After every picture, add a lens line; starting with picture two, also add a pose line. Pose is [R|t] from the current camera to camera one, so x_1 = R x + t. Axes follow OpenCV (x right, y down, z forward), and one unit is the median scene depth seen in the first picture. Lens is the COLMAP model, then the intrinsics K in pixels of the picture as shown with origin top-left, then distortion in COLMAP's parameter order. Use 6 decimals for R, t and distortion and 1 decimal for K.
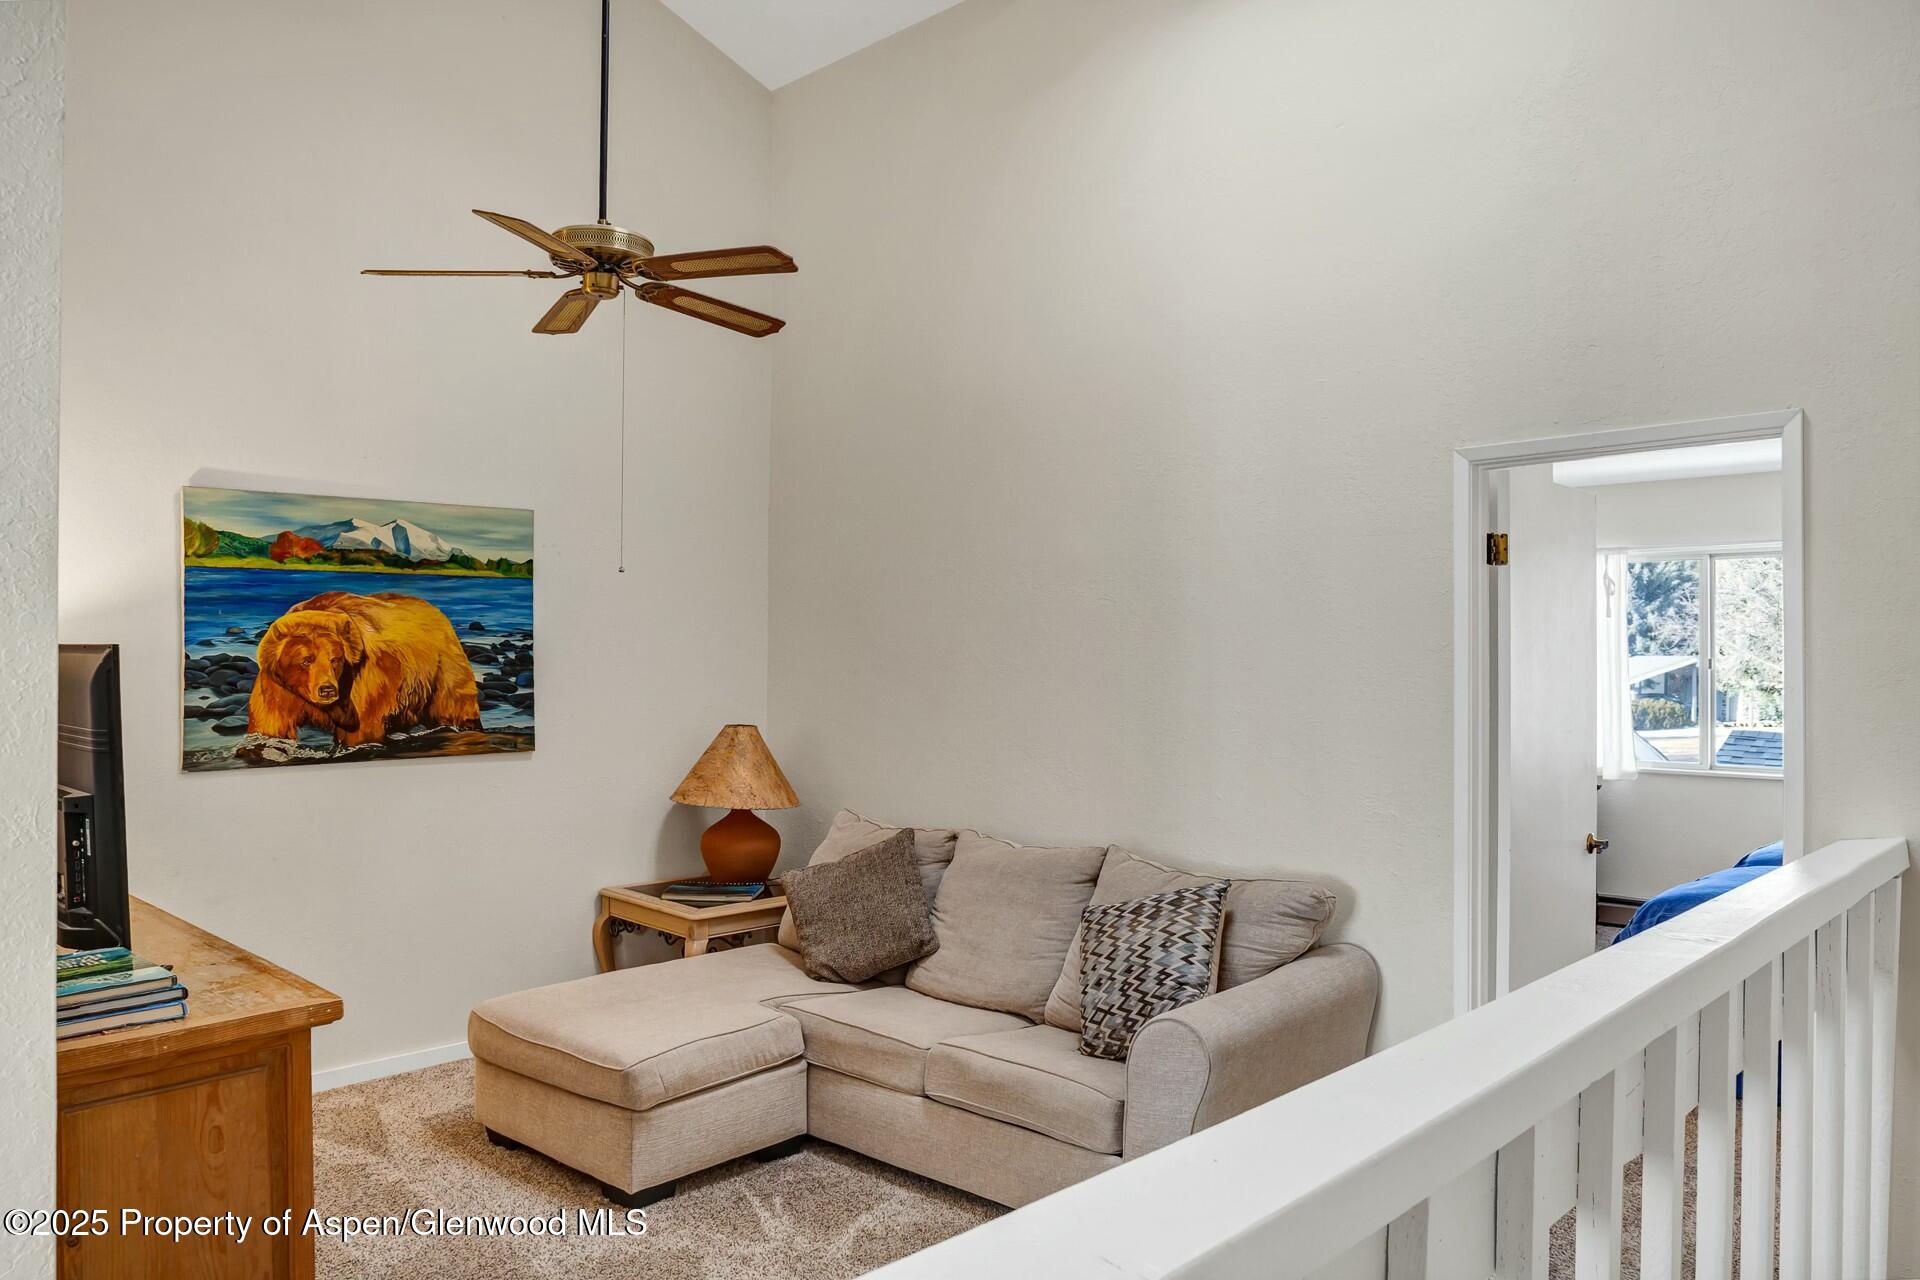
lens RADIAL K [[1355.2, 0, 960.0], [0, 1355.2, 640.0], [0, 0, 1]] dist [-0.002669, 0.000504]
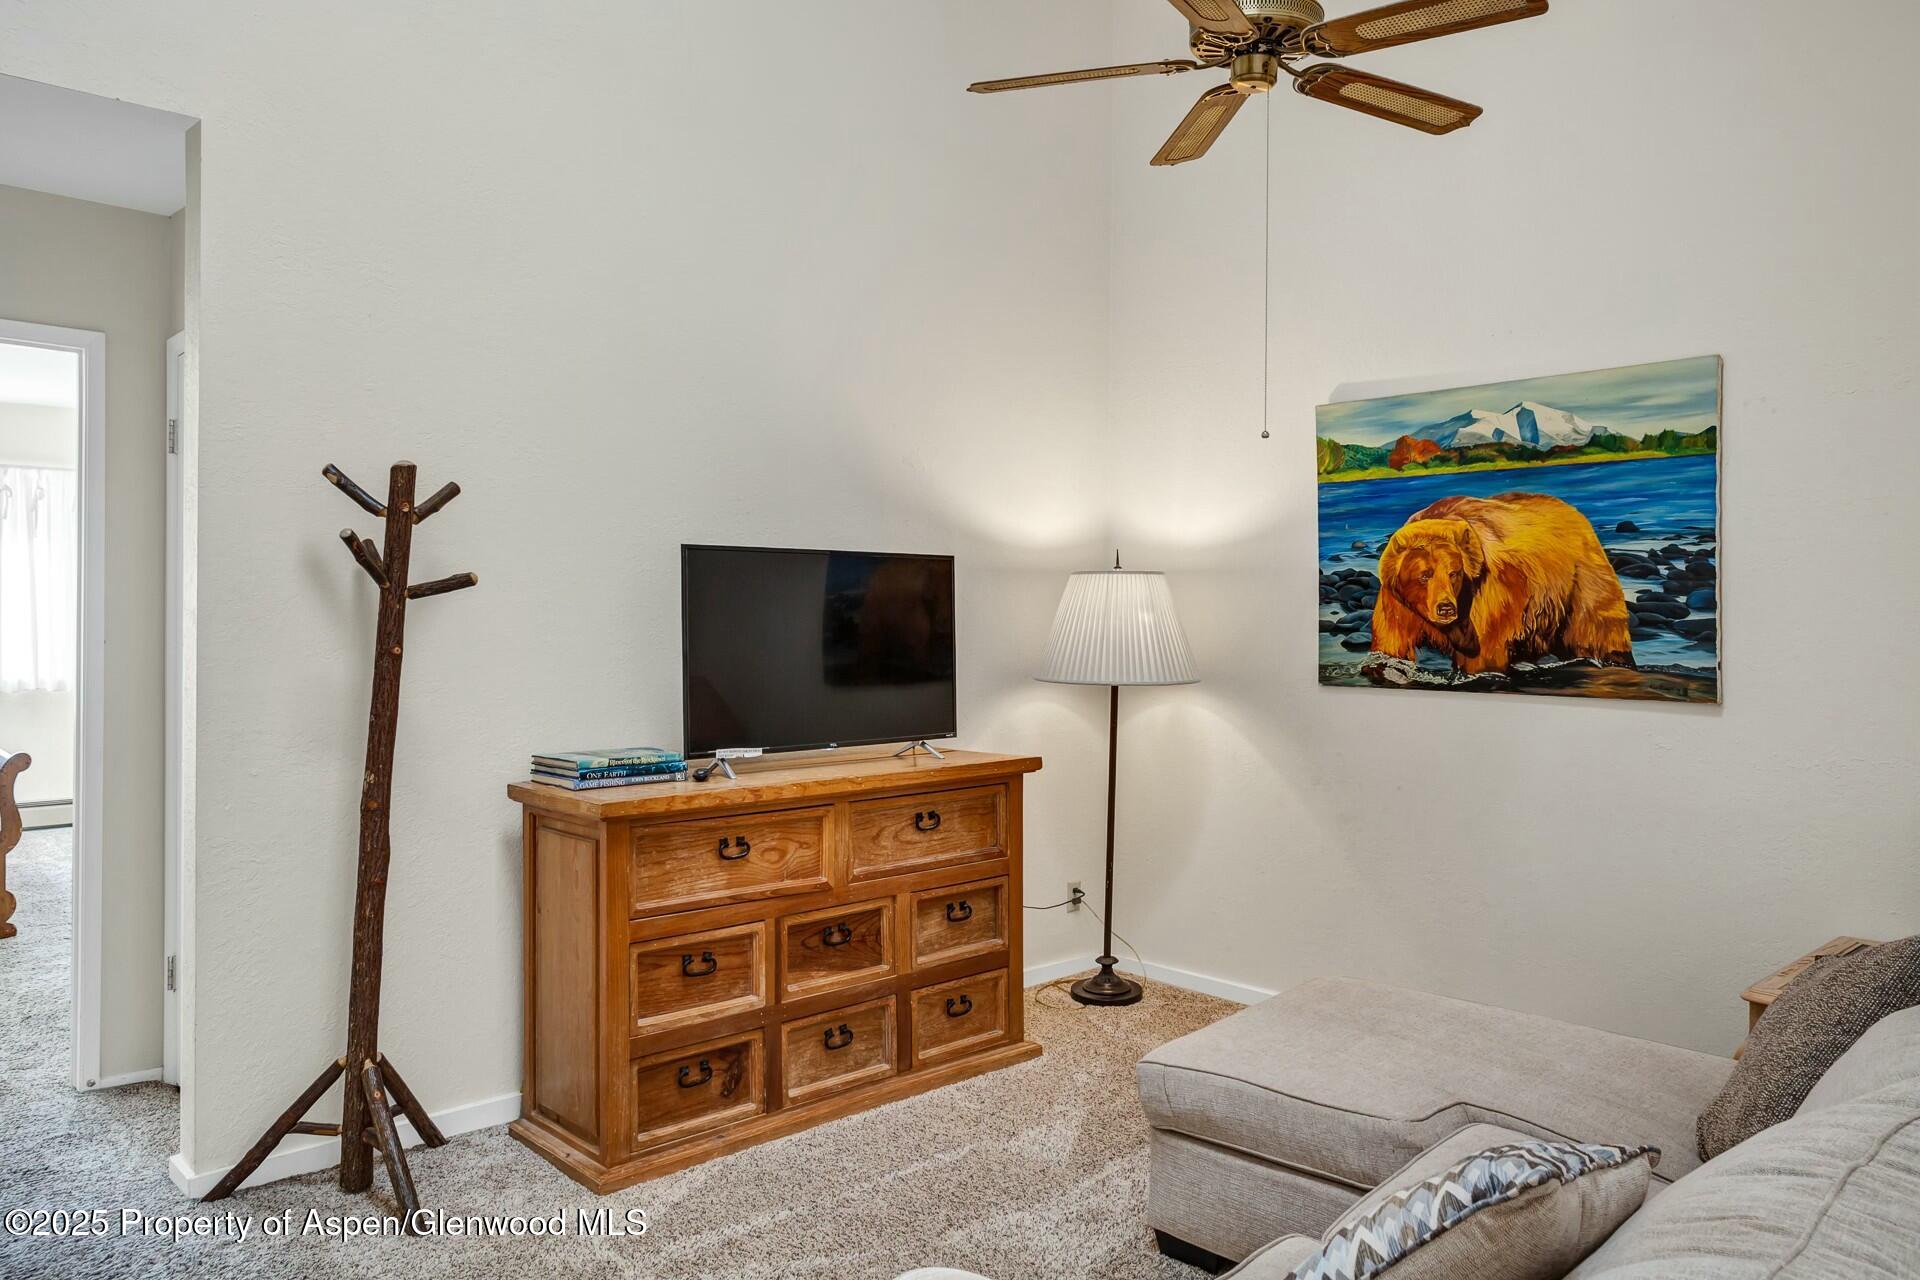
lens RADIAL K [[1355.2, 0, 960.0], [0, 1355.2, 640.0], [0, 0, 1]] dist [-0.002669, 0.000504]
pose [[-0.031510, 0.010155, -0.999452, 0.428147], [-0.012076, 0.999872, 0.010540, 0.051951], [0.999430, 0.012401, -0.031383, 0.703903]]
